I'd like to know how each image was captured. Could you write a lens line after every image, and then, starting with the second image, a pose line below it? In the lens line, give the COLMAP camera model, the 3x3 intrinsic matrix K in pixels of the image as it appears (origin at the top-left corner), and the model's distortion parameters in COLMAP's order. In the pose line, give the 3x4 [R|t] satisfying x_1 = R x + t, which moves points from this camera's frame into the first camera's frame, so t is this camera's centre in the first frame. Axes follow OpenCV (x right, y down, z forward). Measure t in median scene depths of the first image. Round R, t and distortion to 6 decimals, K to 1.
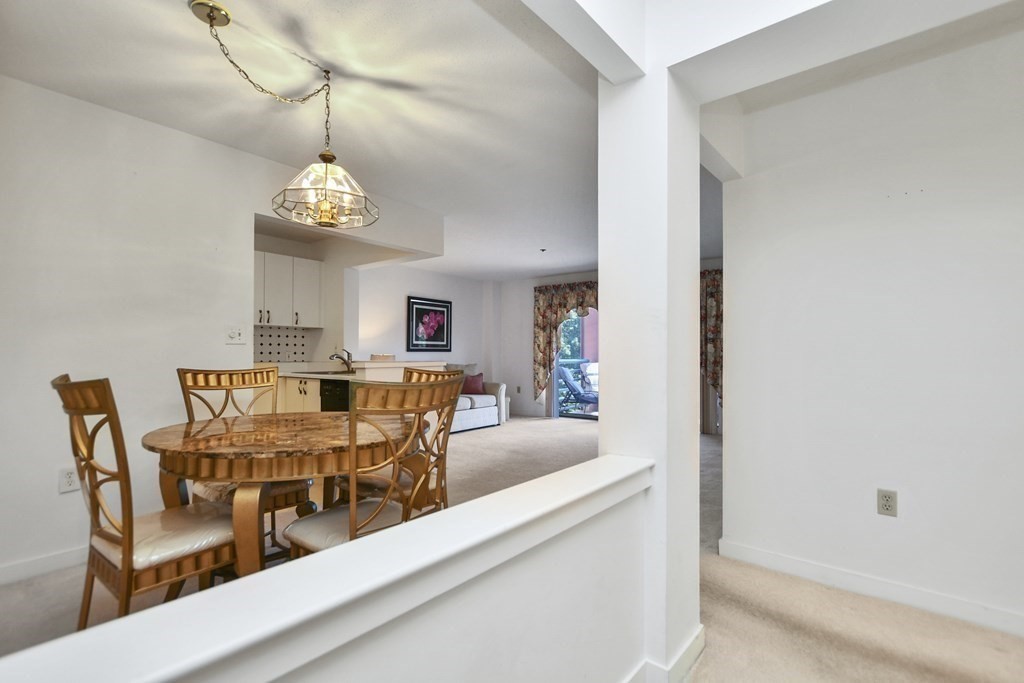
lens RADIAL K [[479.3, 0, 502.4], [0, 479.3, 349.0], [0, 0, 1]] dist [-0.000361, 0.000080]
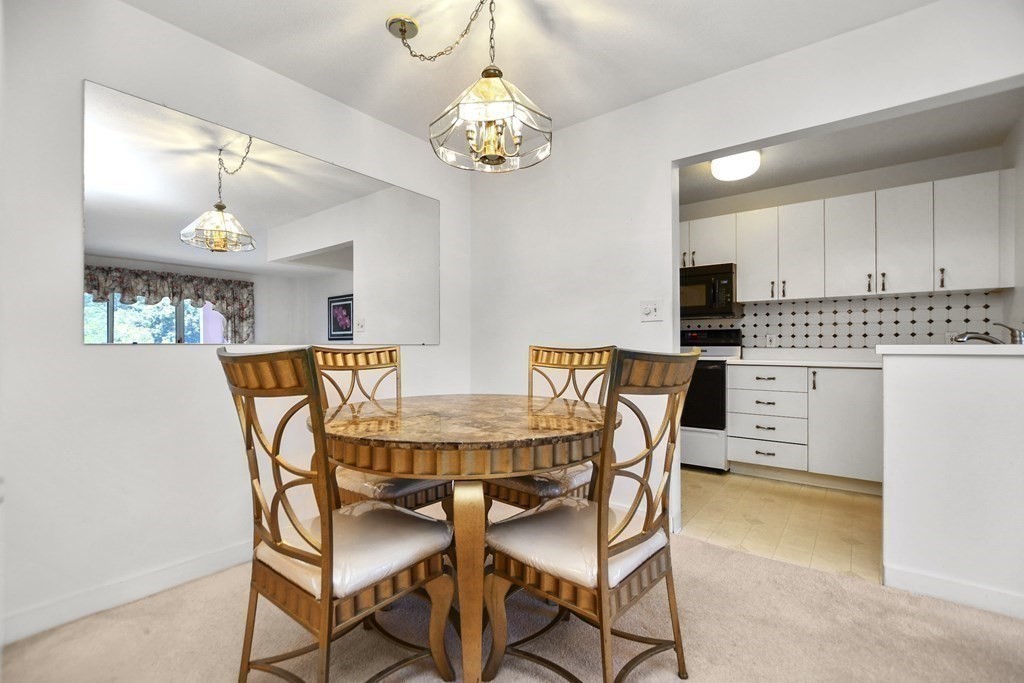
lens RADIAL K [[450.4, 0, 508.1], [0, 450.4, 350.4], [0, 0, 1]] dist [-0.008191, 0.000139]
pose [[-0.006976, 0.008198, -0.999942, 0.113353], [0.012314, 0.999891, 0.008111, 0.013798], [0.999900, -0.012257, -0.007076, 0.320038]]
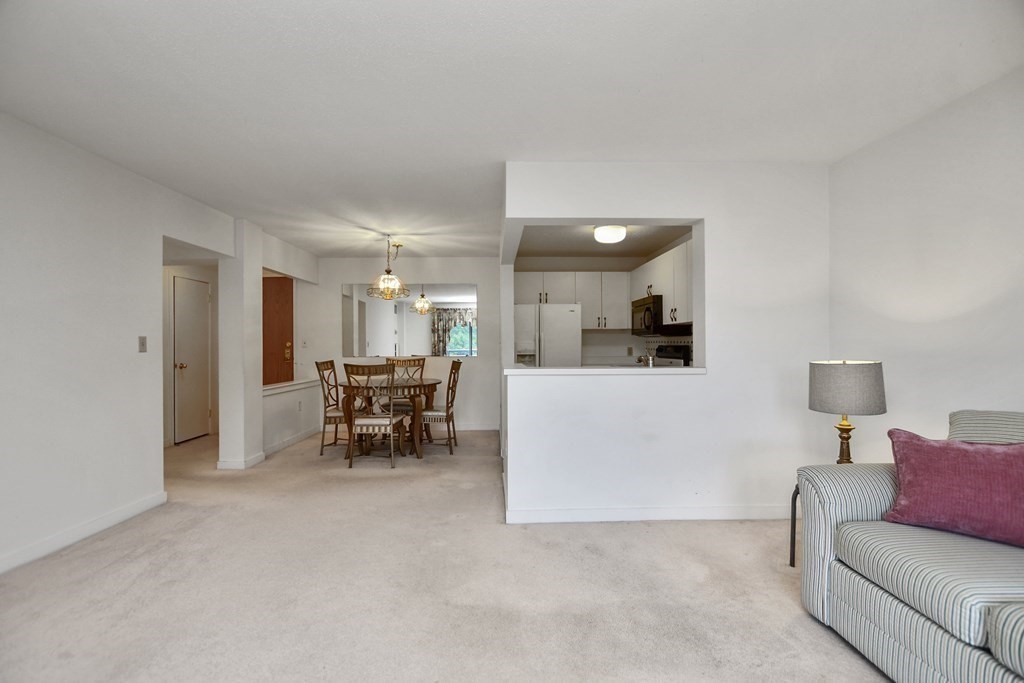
lens RADIAL K [[450.3, 0, 507.0], [0, 450.3, 343.3], [0, 0, 1]] dist [-0.012627, -0.000310]
pose [[-0.771046, -0.001267, -0.636778, 0.189236], [0.008049, 0.999899, -0.011736, -0.002029], [0.636728, -0.014174, -0.770958, 0.960505]]
